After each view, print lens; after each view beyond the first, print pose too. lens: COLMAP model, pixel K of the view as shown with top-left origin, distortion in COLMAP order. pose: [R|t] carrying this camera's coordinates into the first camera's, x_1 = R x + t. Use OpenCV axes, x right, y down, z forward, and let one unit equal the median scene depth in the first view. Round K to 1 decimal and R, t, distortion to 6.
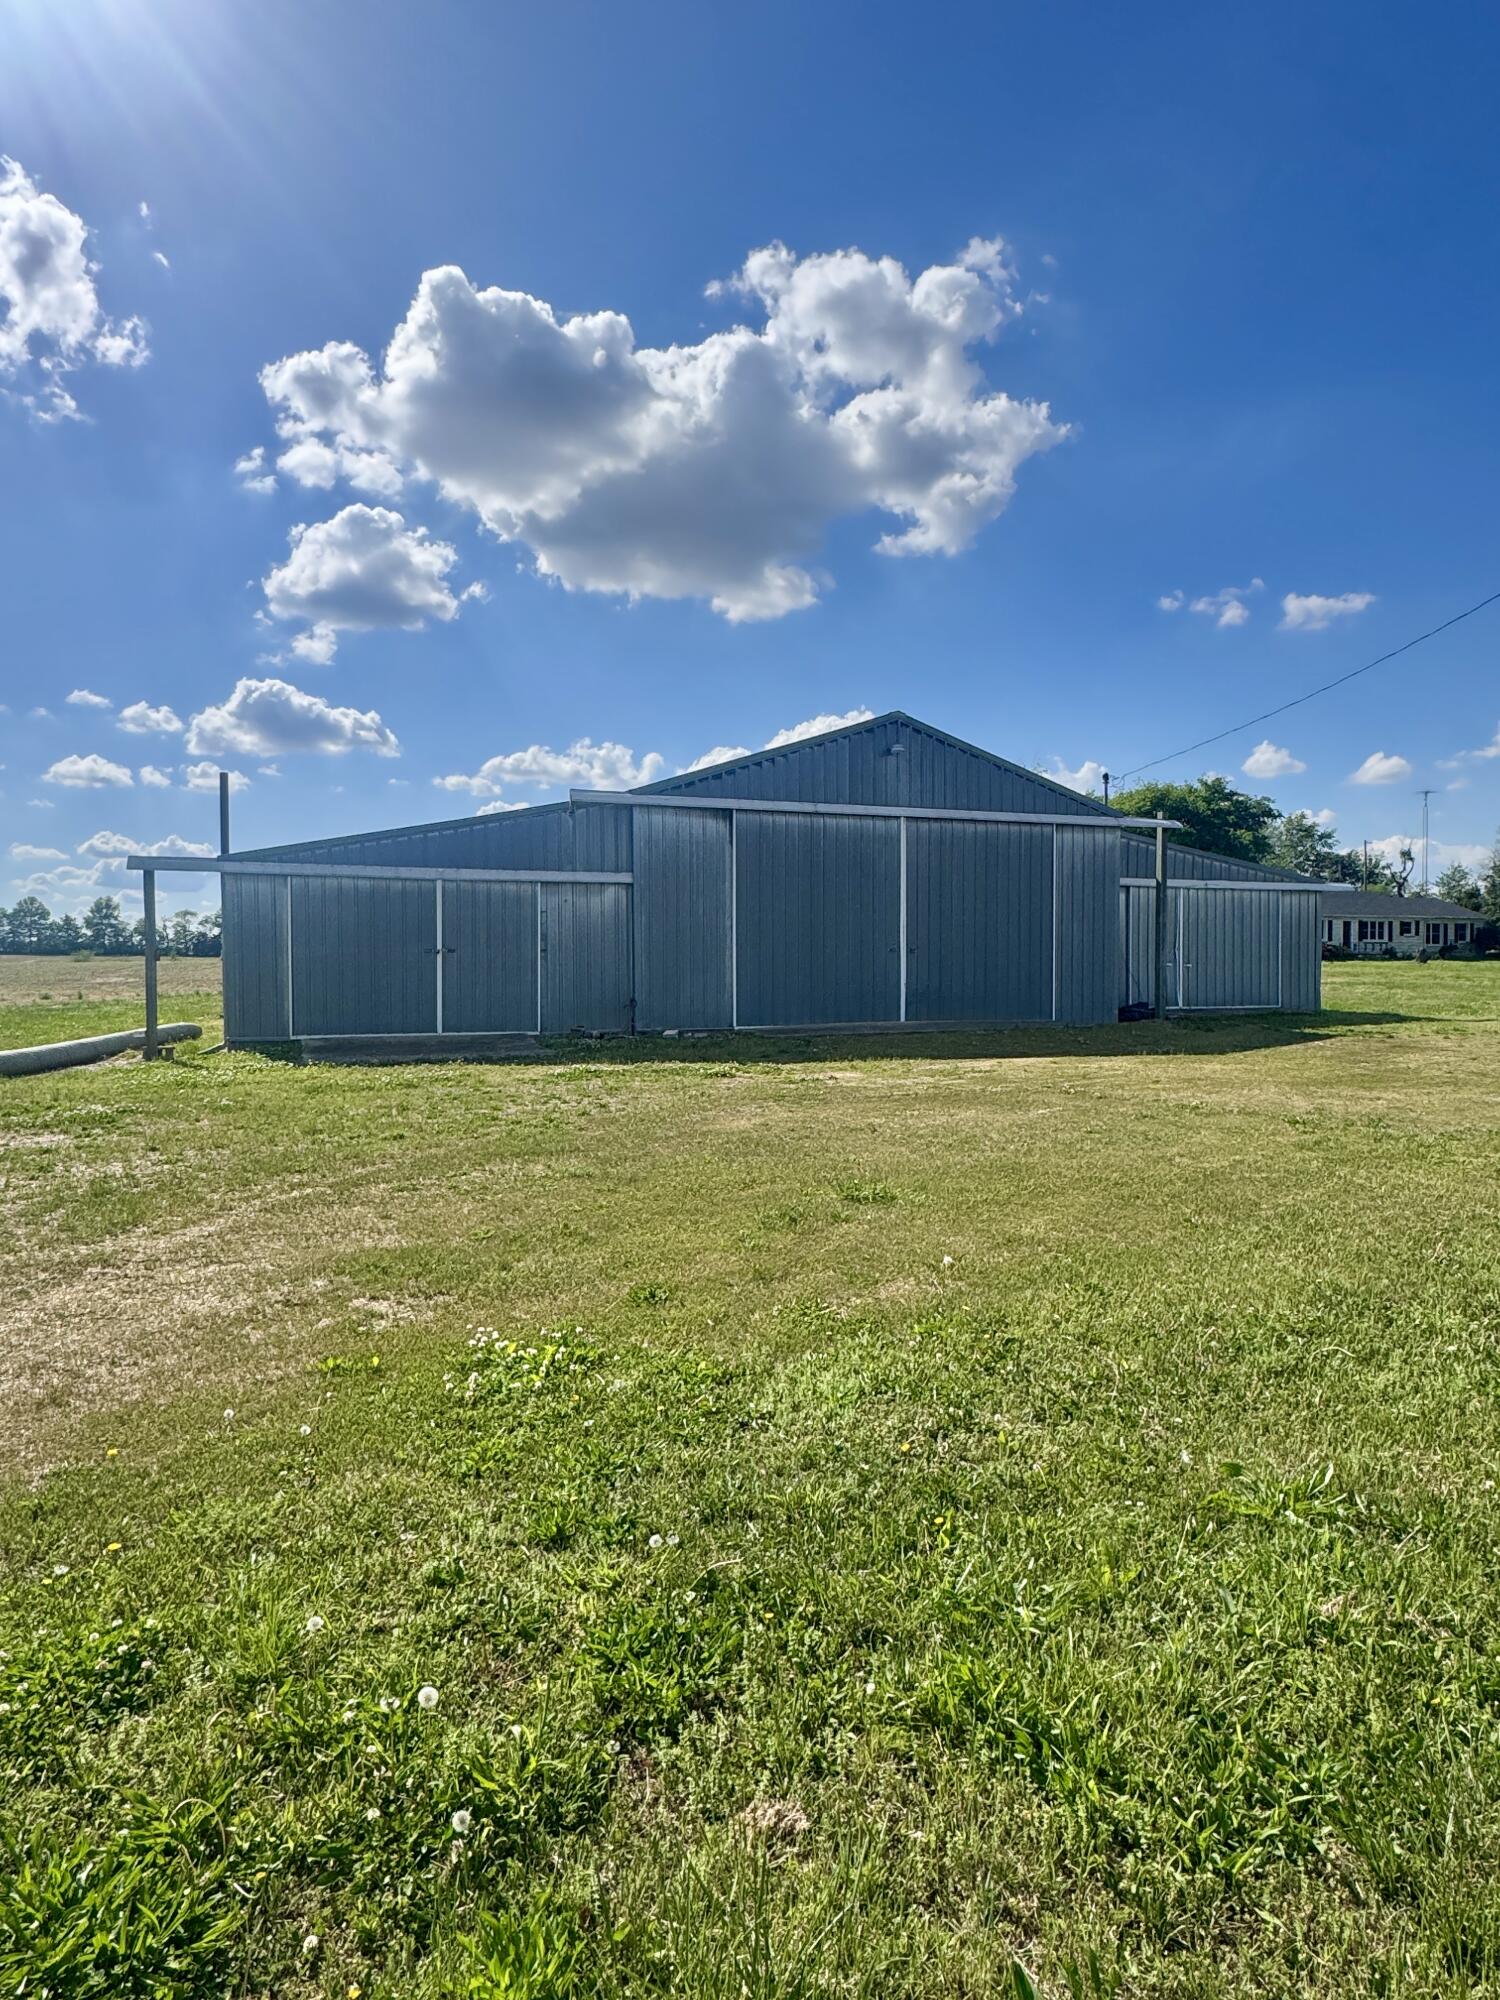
lens RADIAL K [[1213.3, 0, 716.3], [0, 1213.3, 995.2], [0, 0, 1]] dist [0.002330, -0.000531]
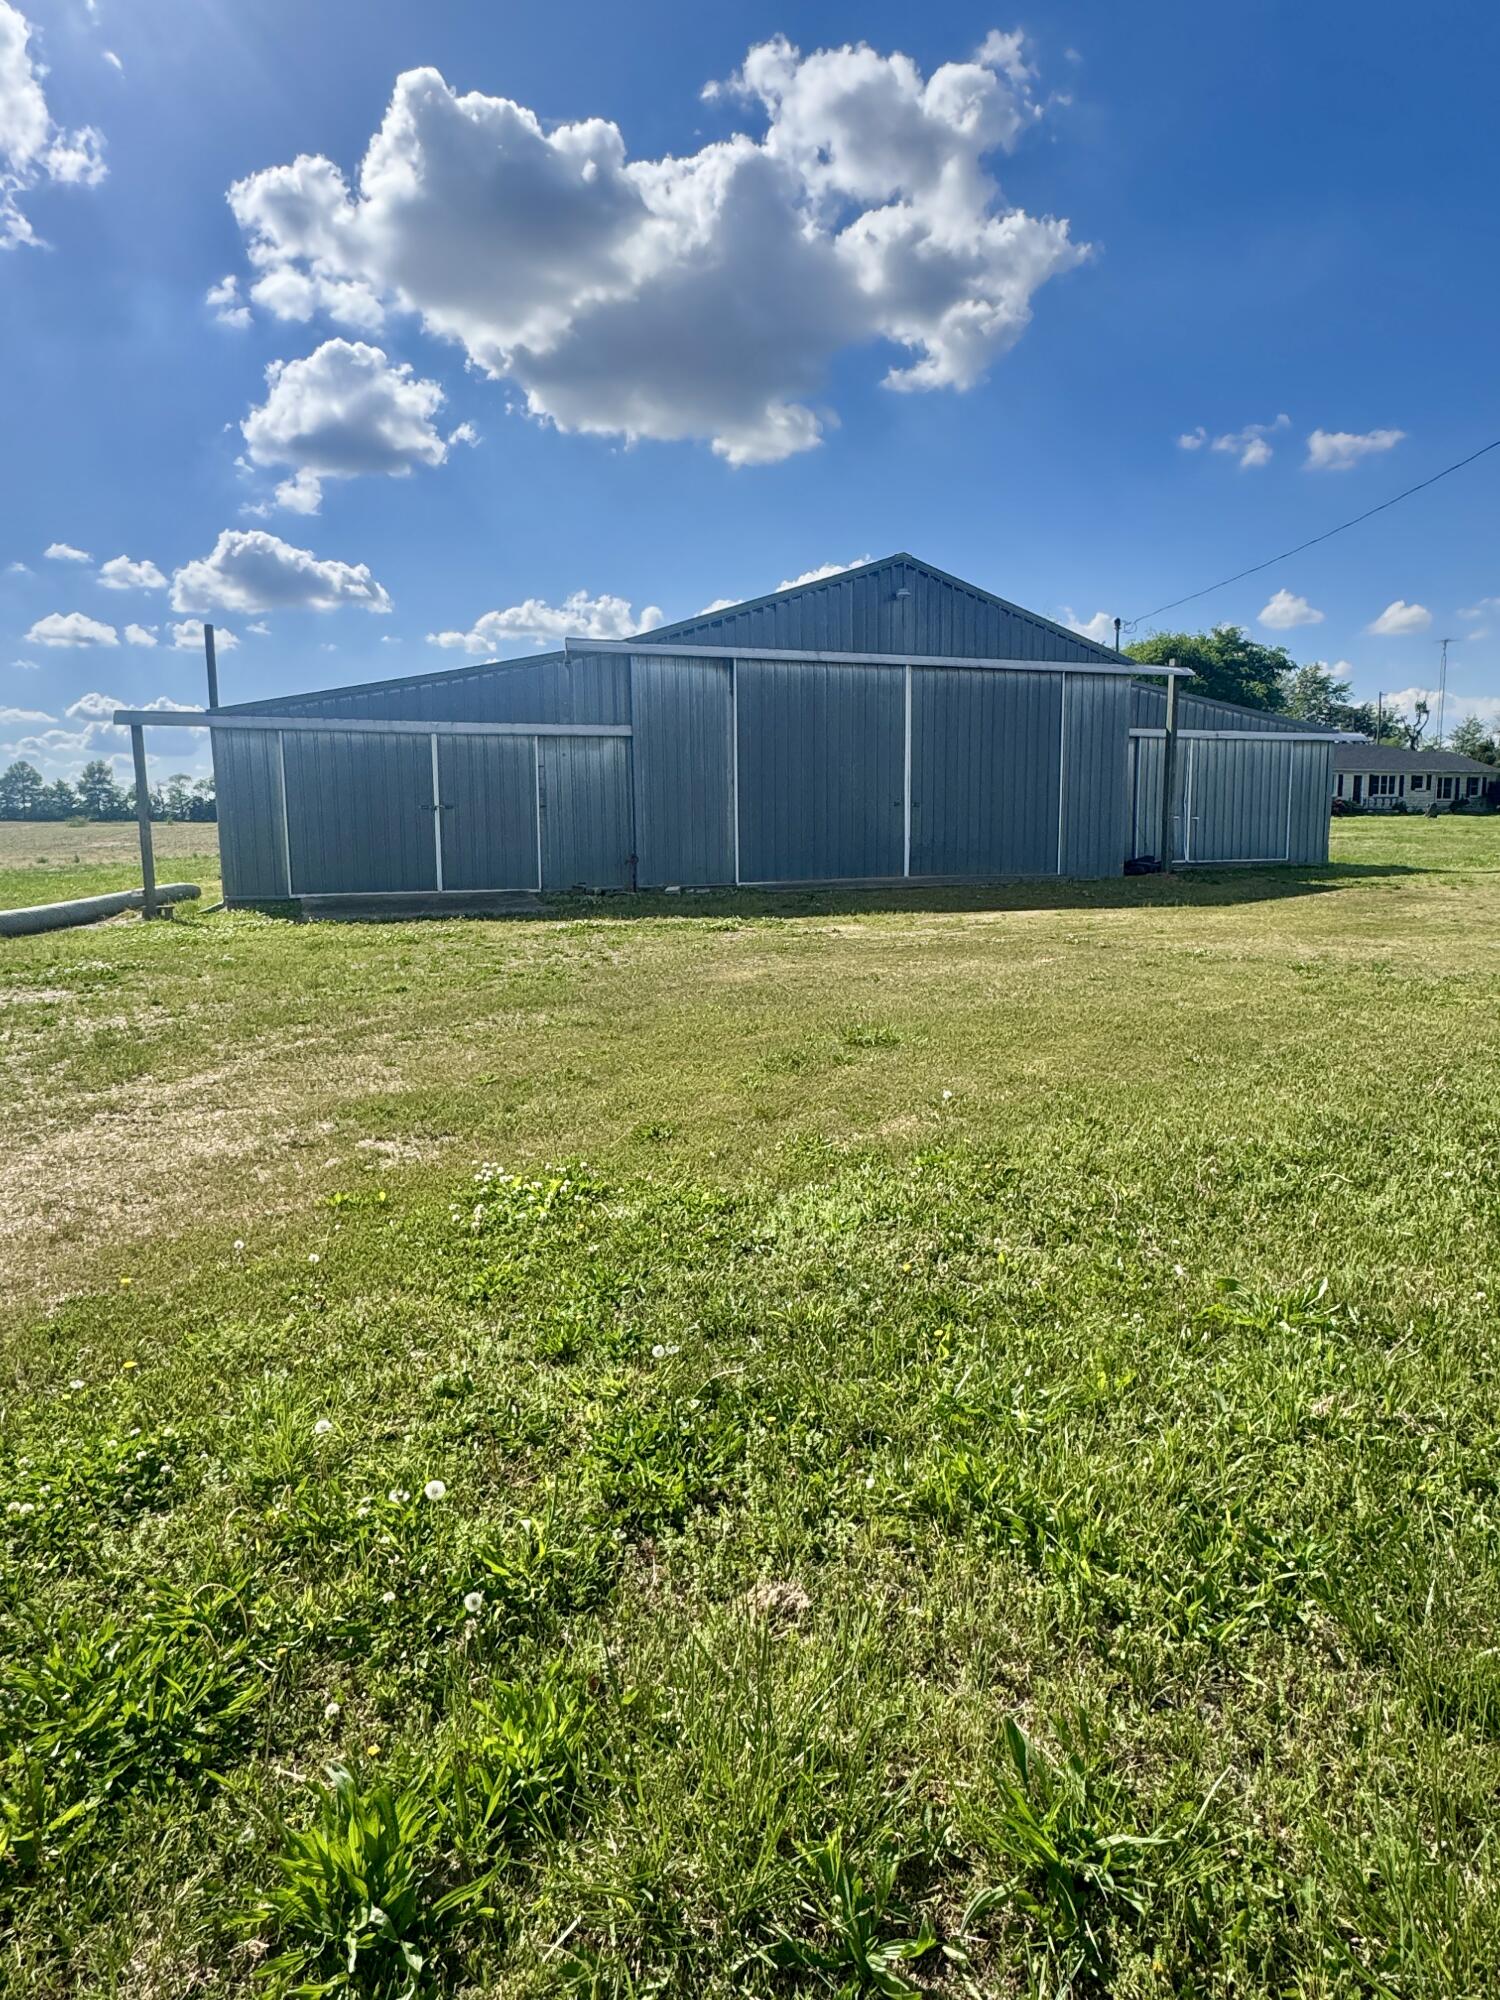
lens RADIAL K [[1213.3, 0, 720.1], [0, 1213.3, 994.3], [0, 0, 1]] dist [0.002330, -0.000531]
pose [[0.999977, -0.006827, 0.000311, 0.000321], [0.006750, 0.993737, 0.111543, 0.005691], [-0.001071, -0.111539, 0.993760, 0.003324]]
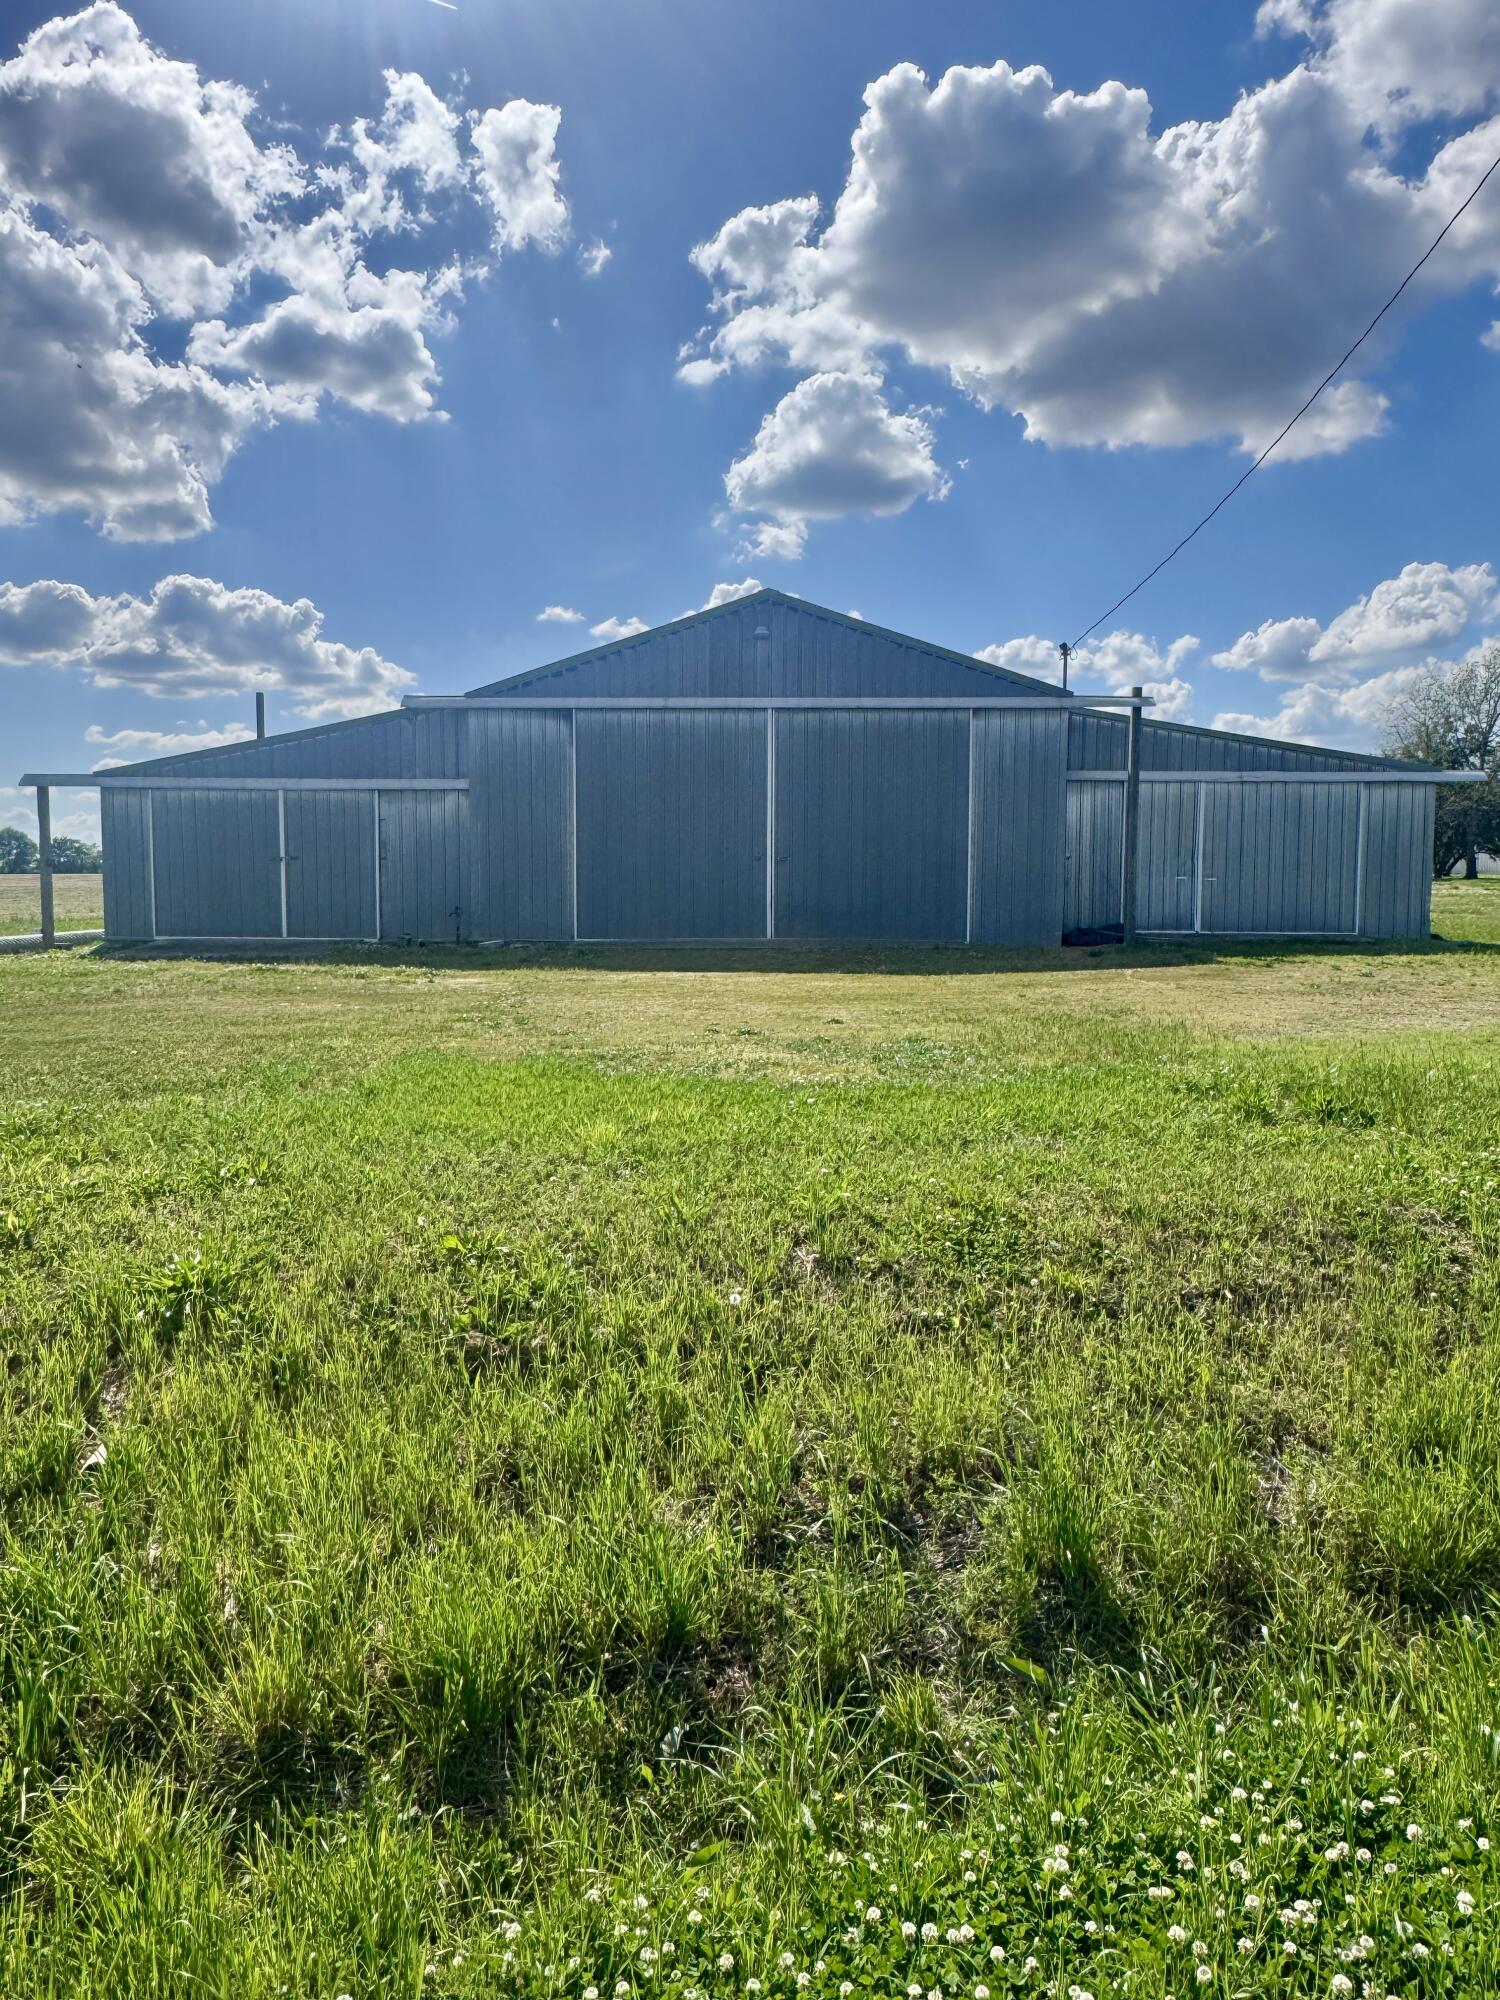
lens RADIAL K [[1396.6, 0, 744.0], [0, 1396.6, 998.4], [0, 0, 1]] dist [0.047073, -0.045038]
pose [[0.927330, 0.032748, -0.372809, 0.529054], [-0.015609, 0.998682, 0.048898, 0.015544], [0.373919, -0.039526, 0.926619, 0.033096]]
